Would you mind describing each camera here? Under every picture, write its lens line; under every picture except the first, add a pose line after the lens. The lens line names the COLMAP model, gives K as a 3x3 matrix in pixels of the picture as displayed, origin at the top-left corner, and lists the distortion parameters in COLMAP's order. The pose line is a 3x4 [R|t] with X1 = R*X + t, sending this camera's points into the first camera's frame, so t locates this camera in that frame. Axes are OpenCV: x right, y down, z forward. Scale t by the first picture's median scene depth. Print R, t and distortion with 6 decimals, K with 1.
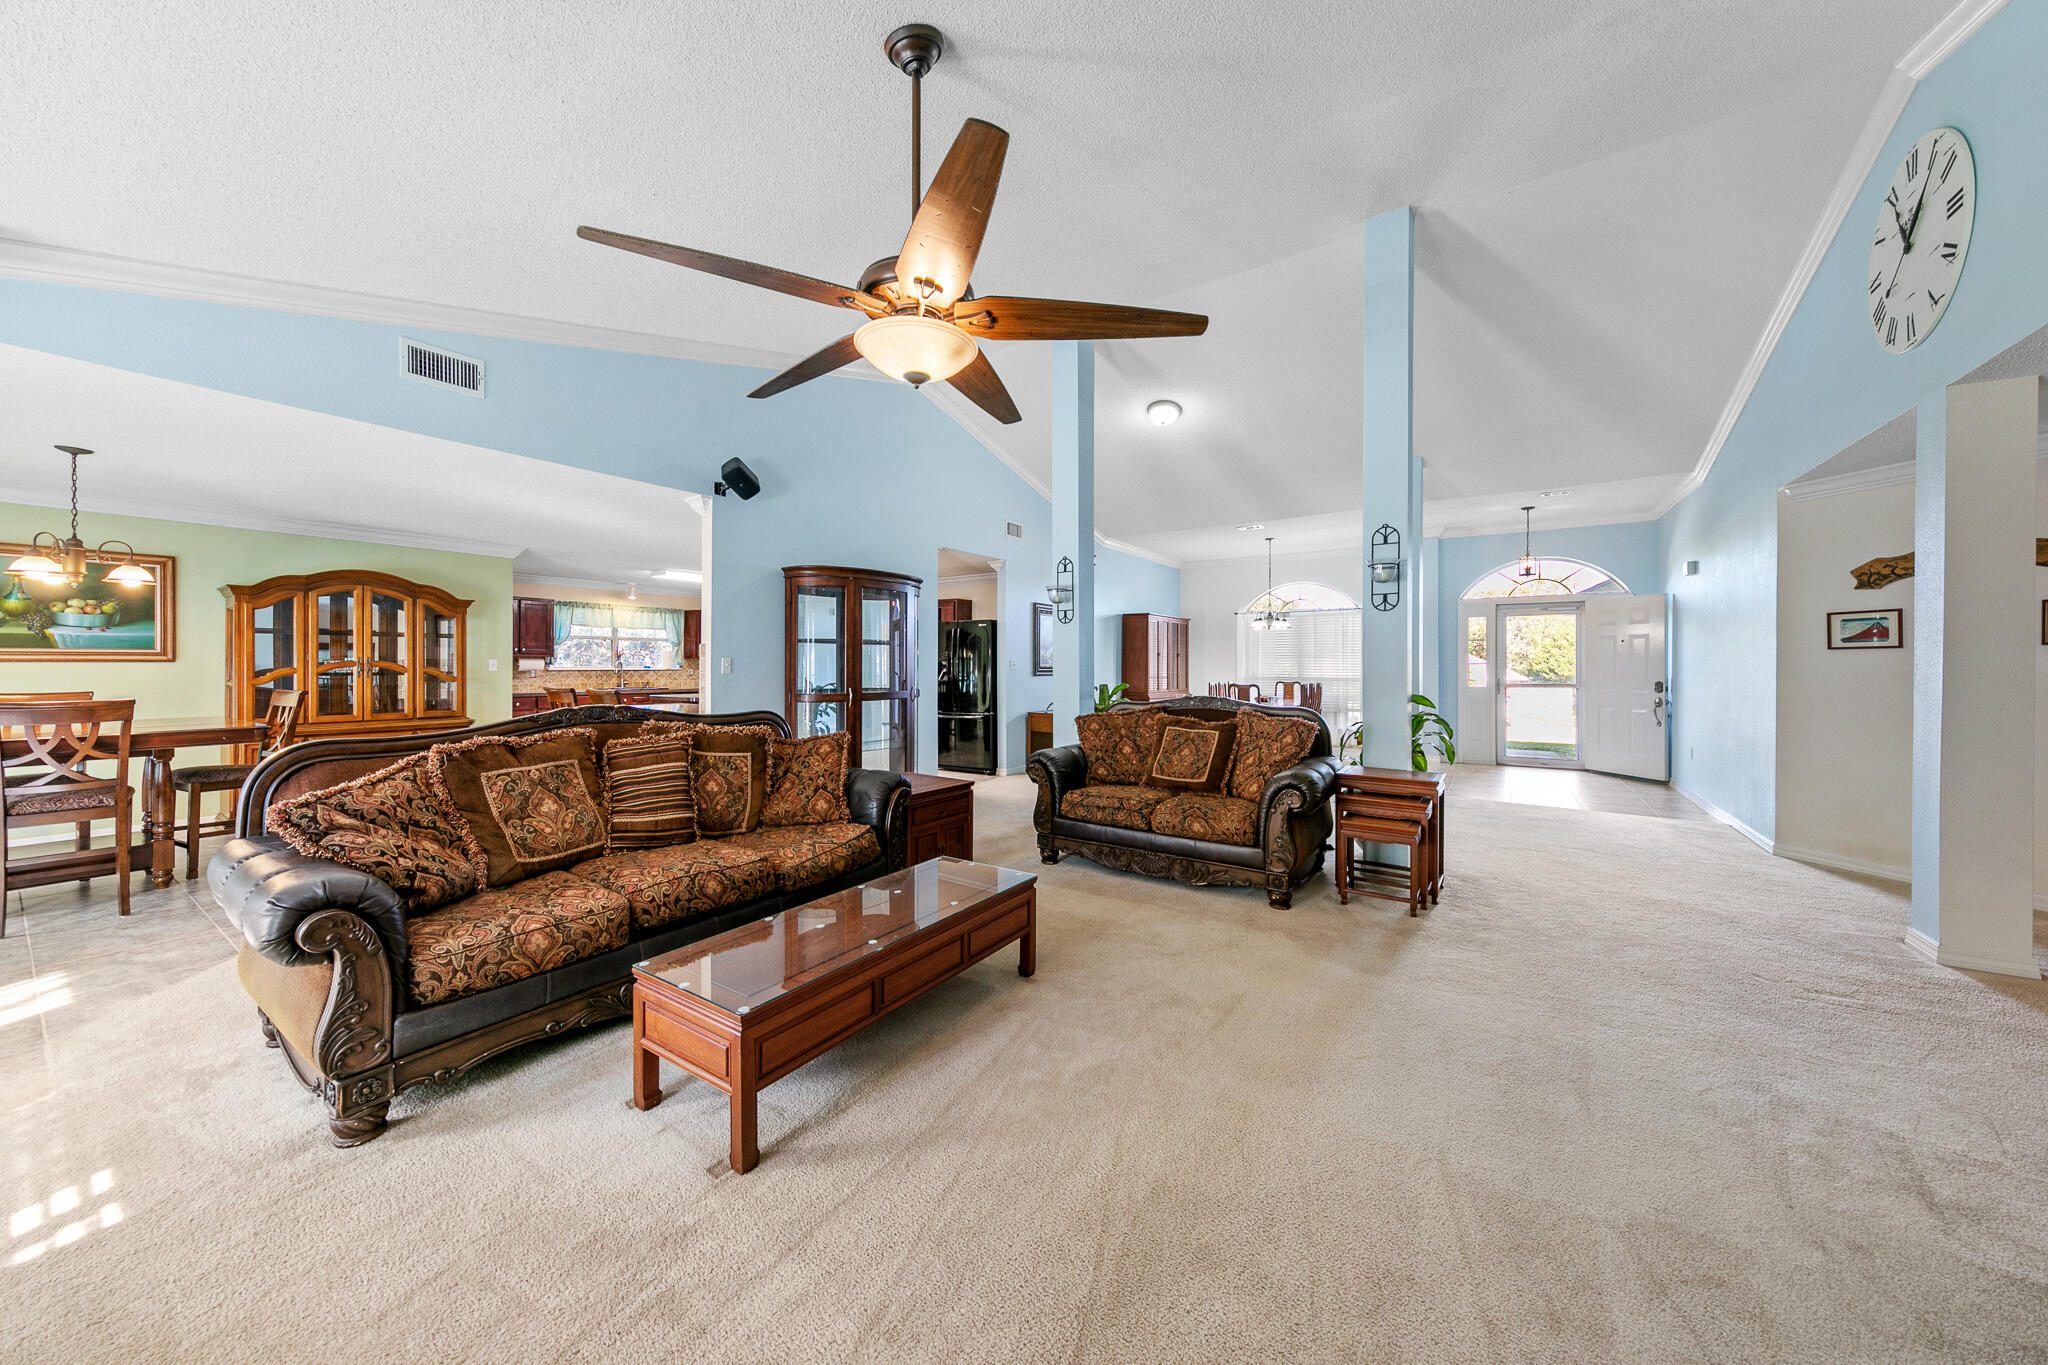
lens RADIAL K [[701.4, 0, 1022.5], [0, 701.4, 674.9], [0, 0, 1]] dist [0.005971, -0.000086]
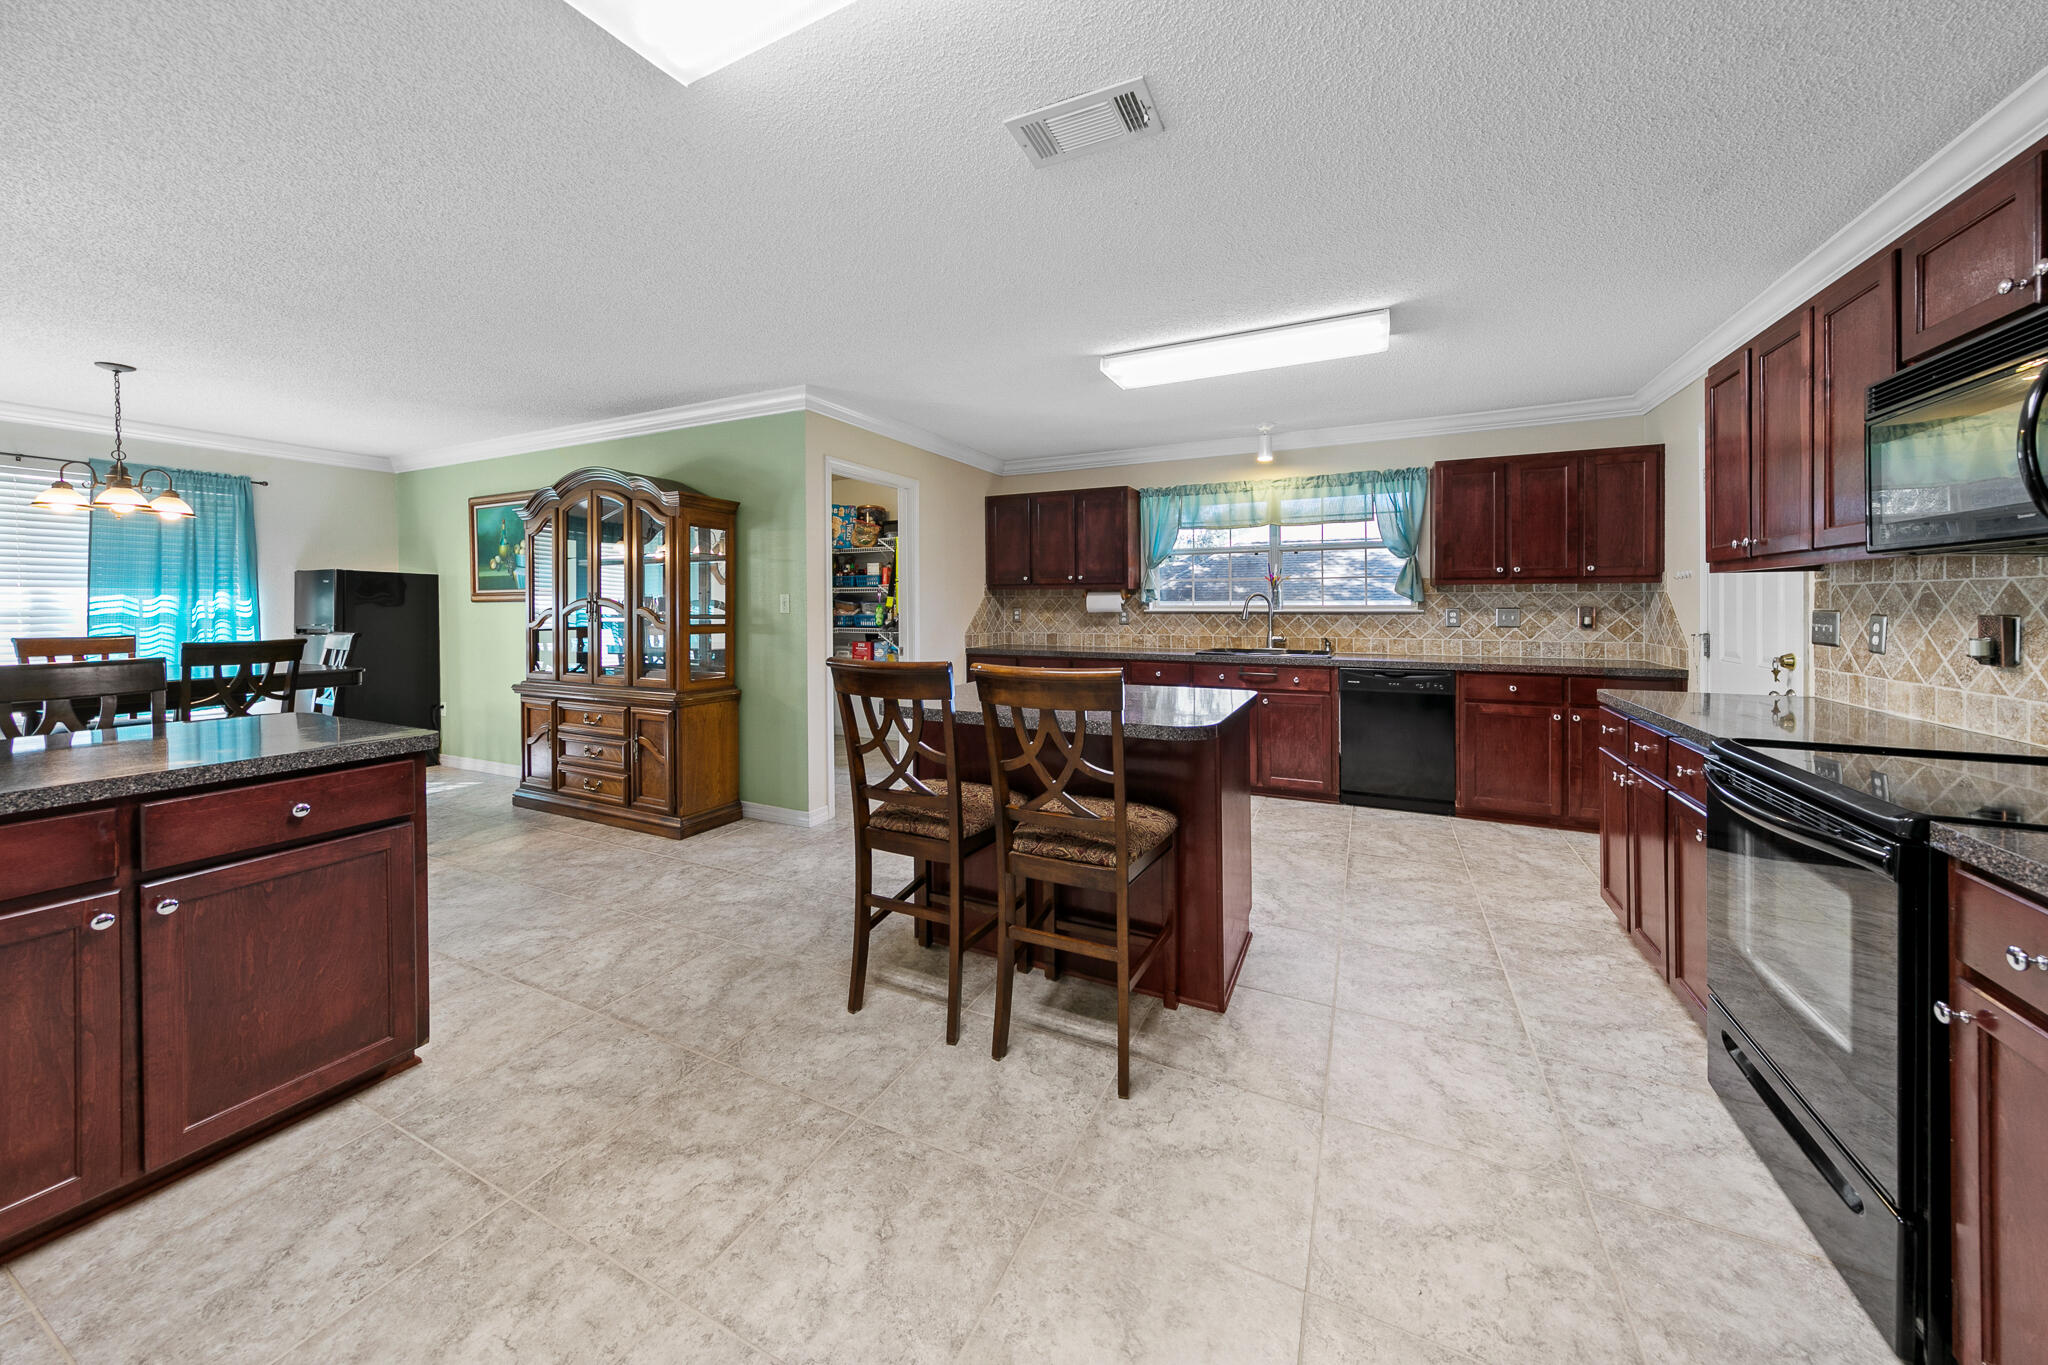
lens RADIAL K [[701.4, 0, 1020.1], [0, 701.4, 616.2], [0, 0, 1]] dist [0.005971, -0.000086]
pose [[0.121071, 0.015566, -0.992522, -0.219032], [-0.011510, 0.999832, 0.014277, -0.019172], [0.992577, 0.009695, 0.121230, 1.476092]]
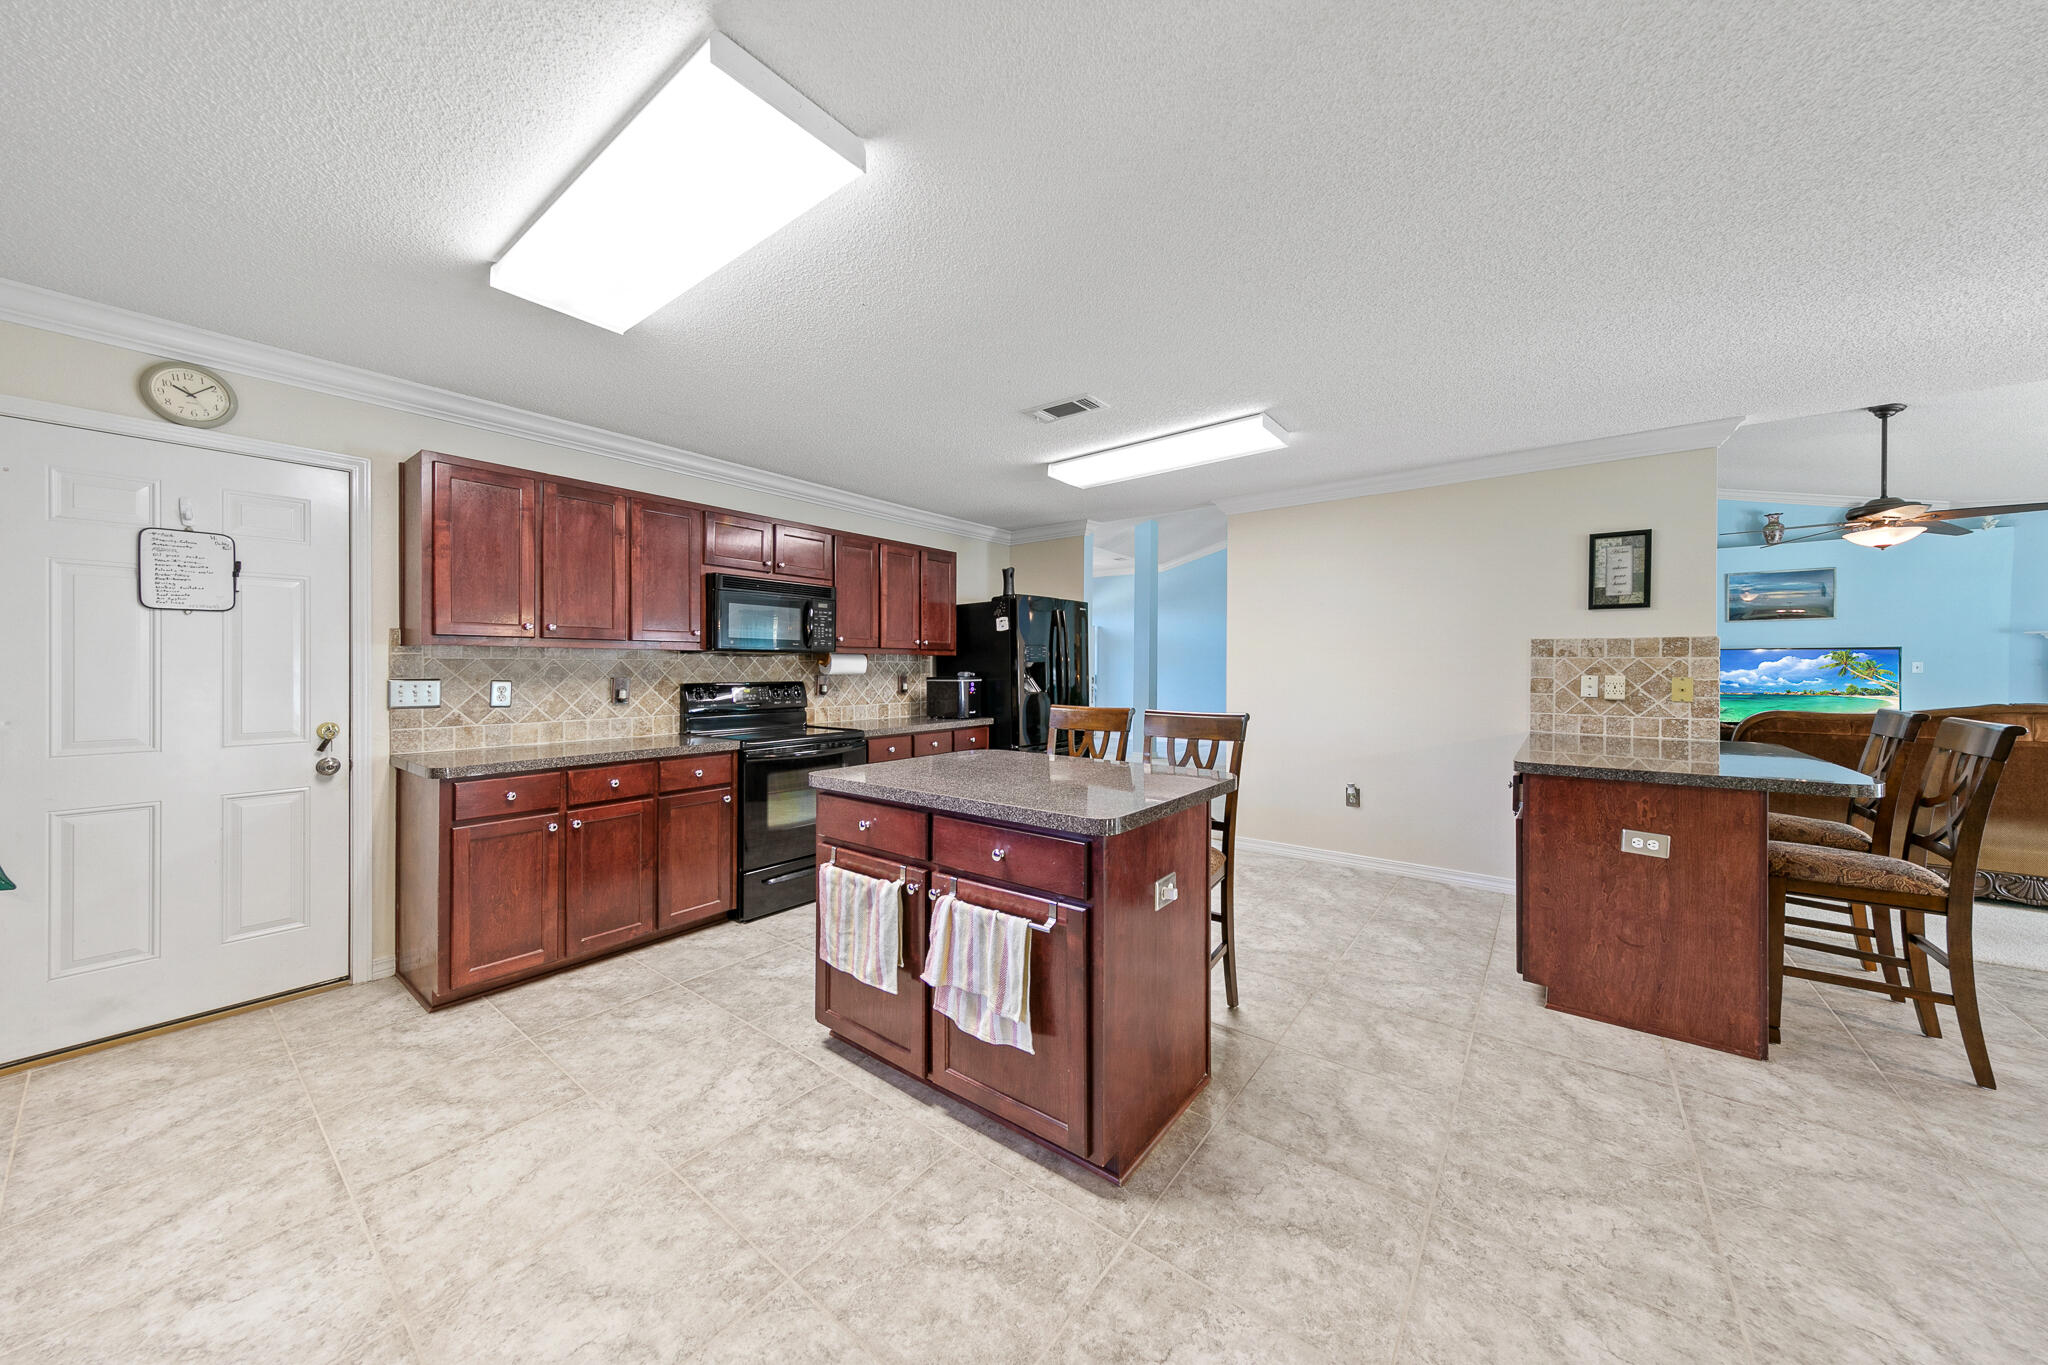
lens RADIAL K [[701.4, 0, 1021.9], [0, 701.4, 674.2], [0, 0, 1]] dist [0.005971, -0.000086]
pose [[0.079469, -0.011808, 0.996767, -1.123676], [0.016382, 0.999810, 0.010538, -0.024495], [-0.996703, 0.015491, 0.079647, 1.536859]]
